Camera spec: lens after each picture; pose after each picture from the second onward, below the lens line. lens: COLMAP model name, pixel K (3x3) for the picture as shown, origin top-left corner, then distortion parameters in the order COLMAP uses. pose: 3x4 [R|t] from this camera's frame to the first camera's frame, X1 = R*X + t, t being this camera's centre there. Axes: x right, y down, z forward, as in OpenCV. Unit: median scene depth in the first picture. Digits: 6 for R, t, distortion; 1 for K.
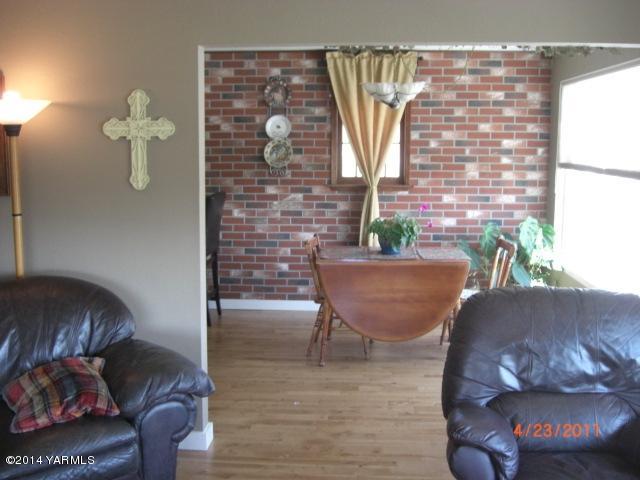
lens RADIAL K [[744.0, 0, 320.0], [0, 744.0, 240.0], [0, 0, 1]] dist [-0.103075, -0.011464]
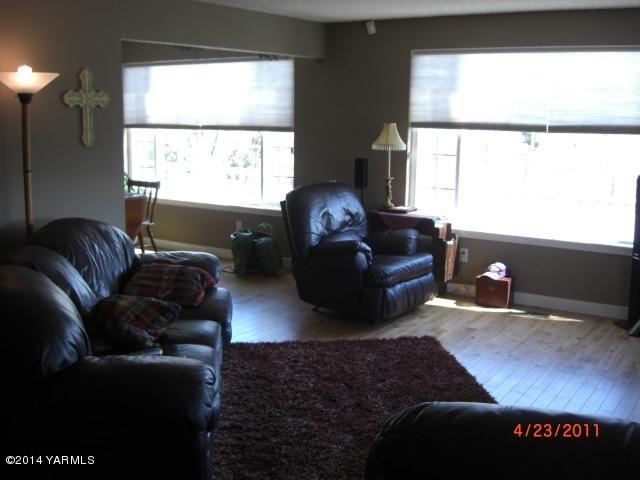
lens RADIAL K [[744.0, 0, 320.0], [0, 744.0, 240.0], [0, 0, 1]] dist [-0.103075, -0.011464]
pose [[0.444988, -0.149115, 0.883035, -1.235249], [0.105353, 0.987910, 0.113734, -0.010023], [-0.889318, 0.042420, 0.455318, 0.064976]]
